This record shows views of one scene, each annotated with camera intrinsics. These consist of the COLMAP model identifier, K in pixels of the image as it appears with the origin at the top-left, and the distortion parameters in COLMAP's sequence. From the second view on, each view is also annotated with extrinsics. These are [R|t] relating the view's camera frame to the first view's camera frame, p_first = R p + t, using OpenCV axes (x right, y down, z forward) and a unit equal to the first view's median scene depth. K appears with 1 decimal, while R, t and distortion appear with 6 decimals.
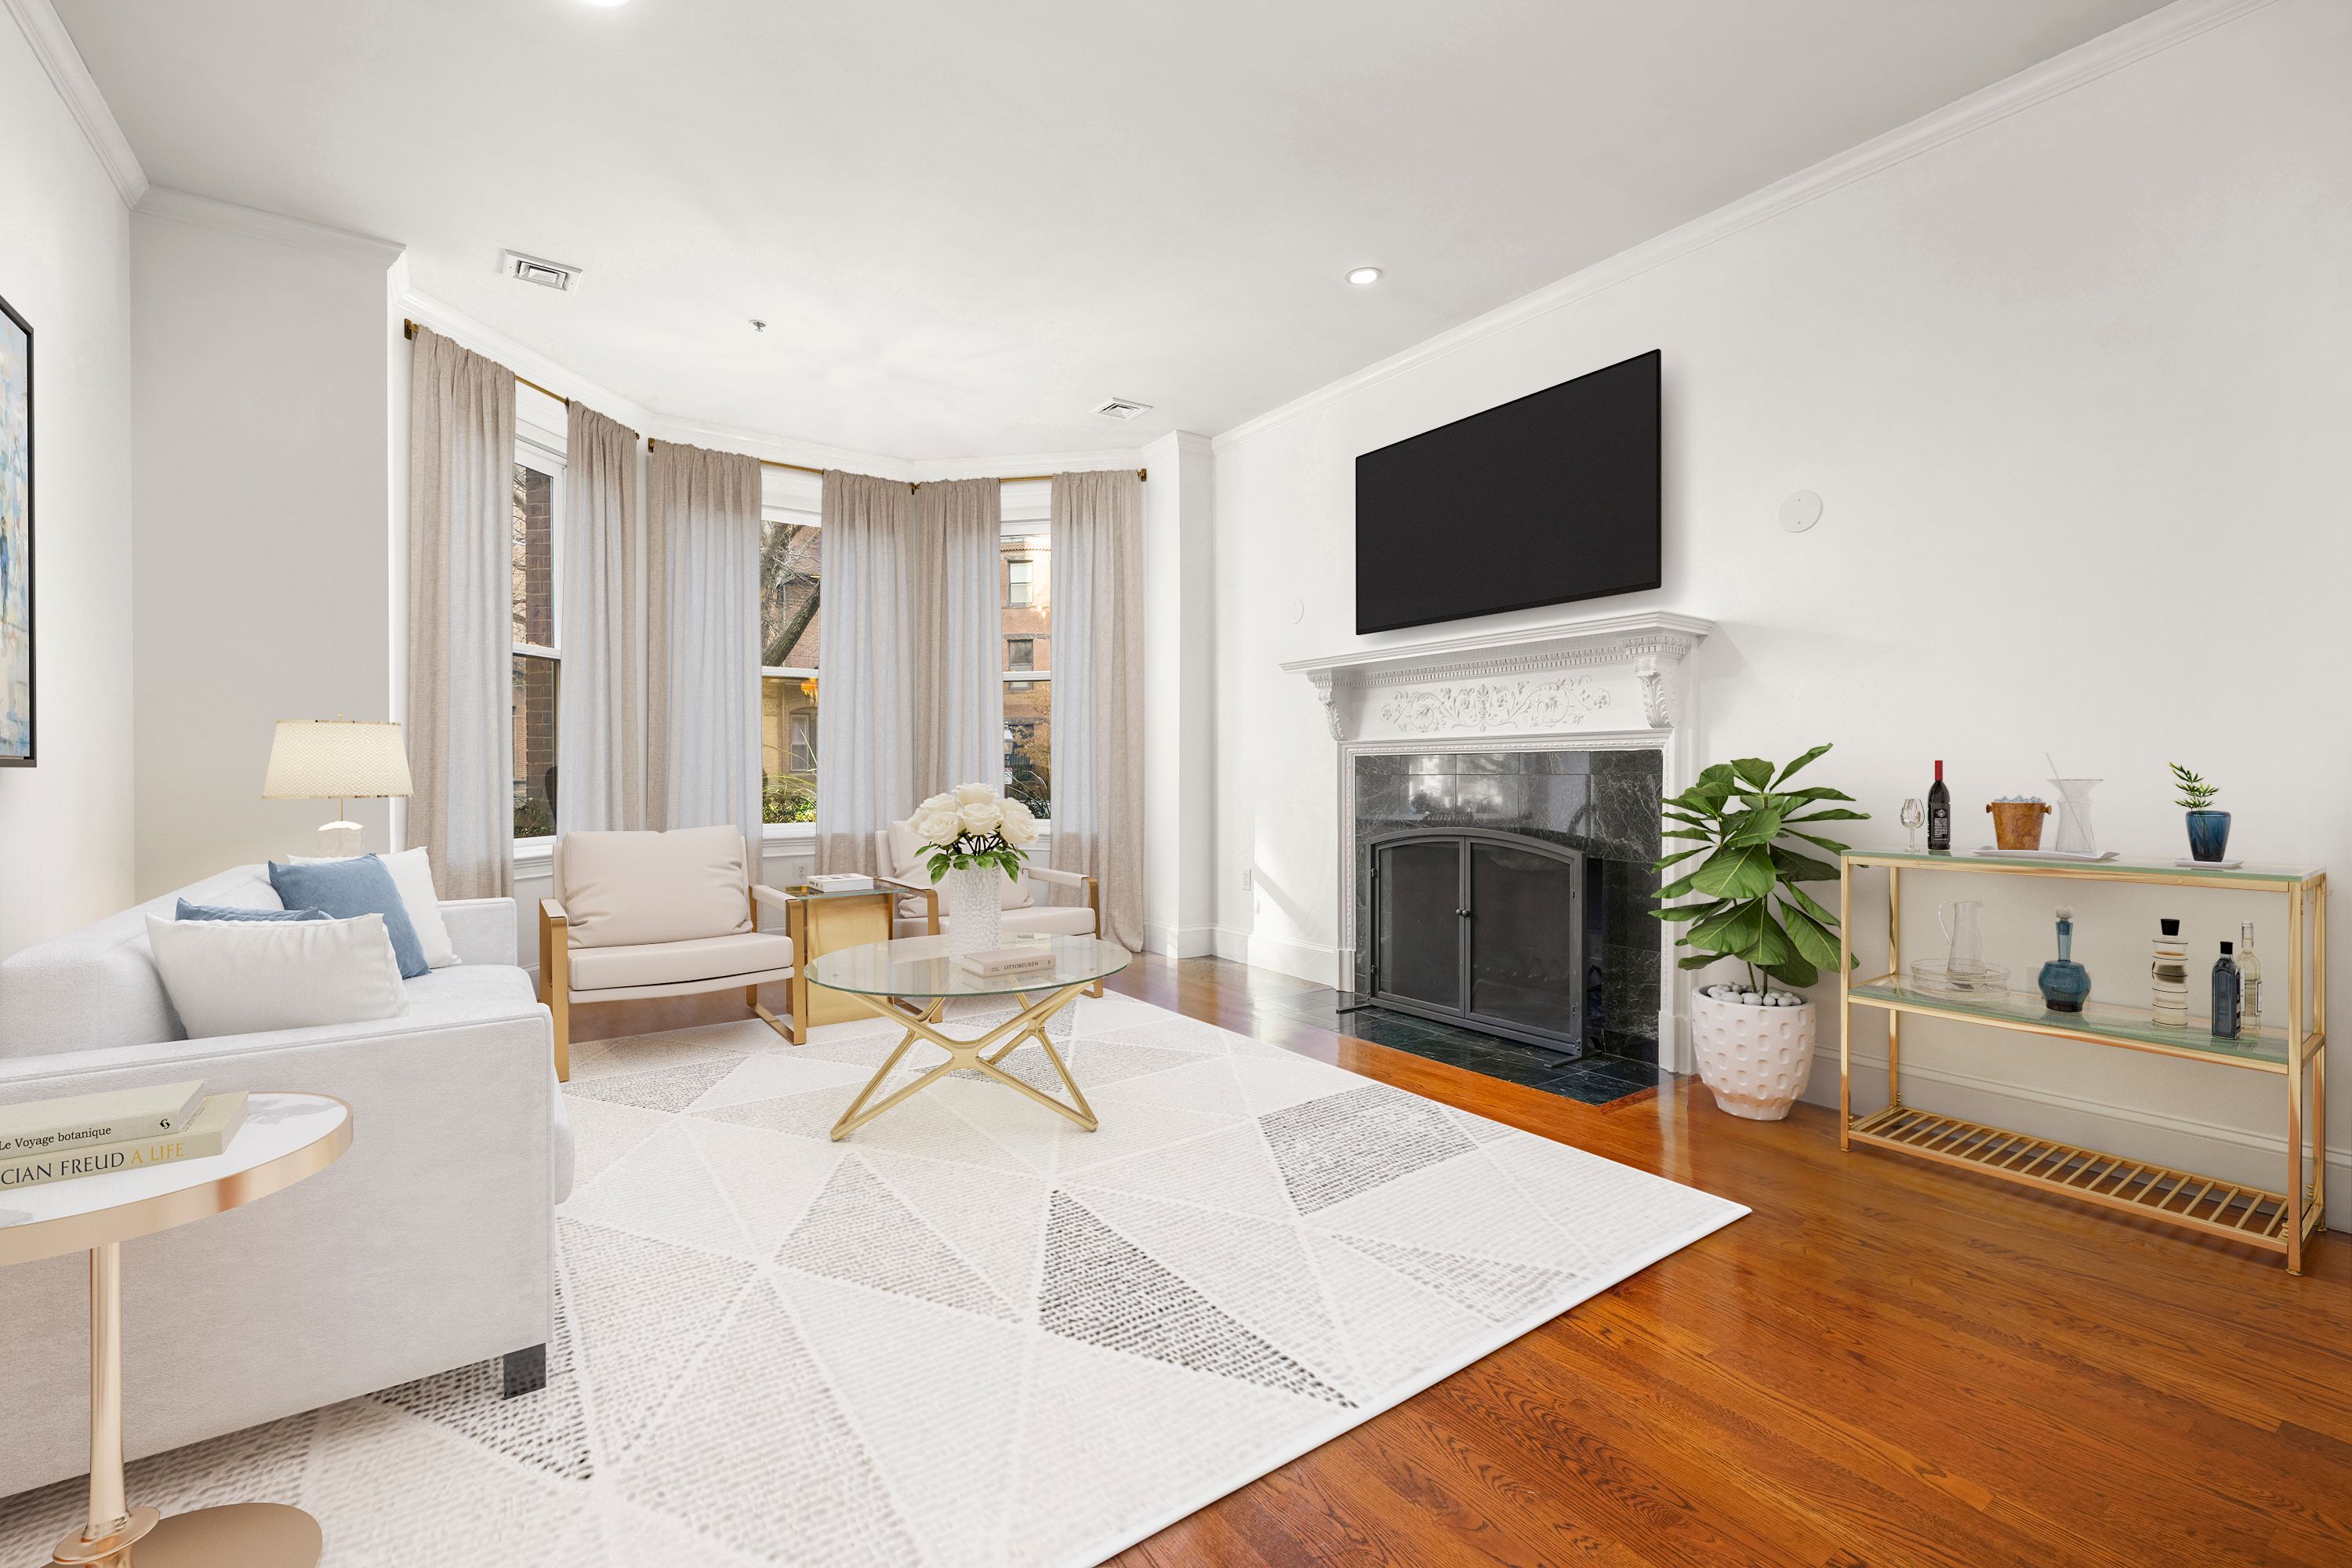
lens RADIAL K [[1011.5, 0, 1168.6], [0, 1011.5, 769.5], [0, 0, 1]] dist [-0.000804, 0.002496]
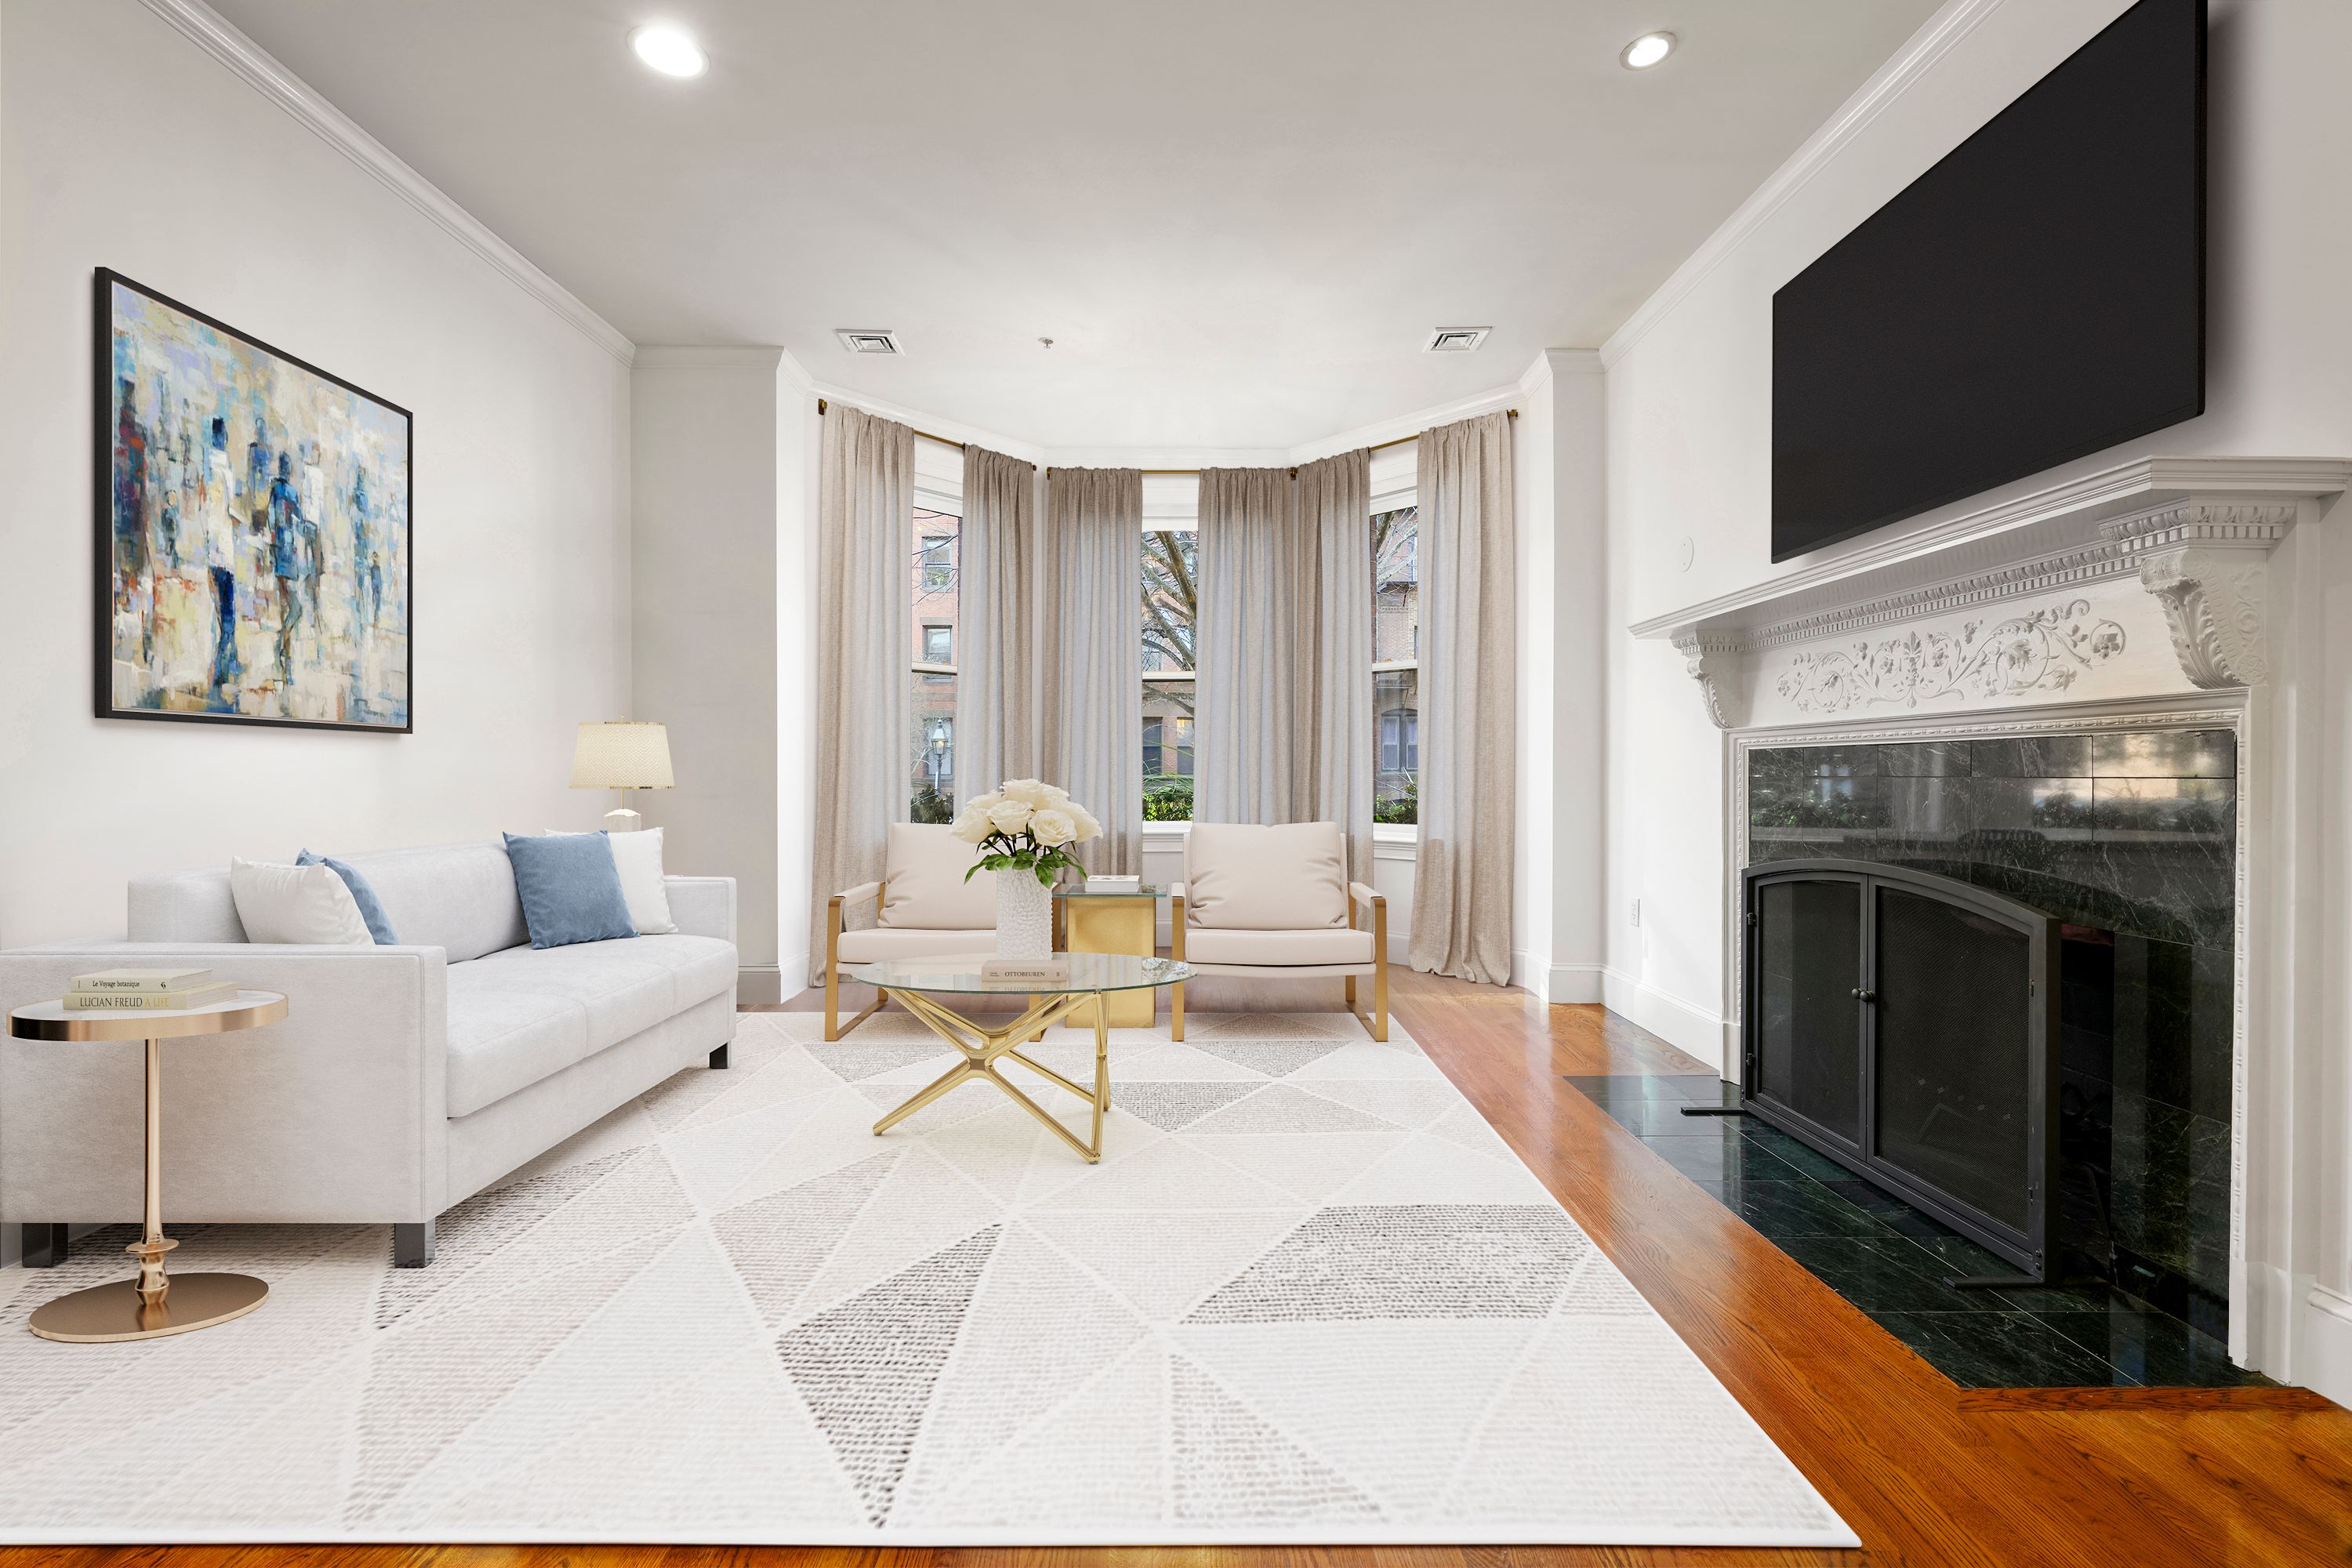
lens RADIAL K [[1011.5, 0, 1160.7], [0, 1011.5, 778.7], [0, 0, 1]] dist [-0.000804, 0.002496]
pose [[0.796865, 0.013050, -0.604016, 0.313618], [-0.010363, 0.999915, 0.007932, 0.005505], [0.604068, -0.000062, 0.796933, 0.224537]]
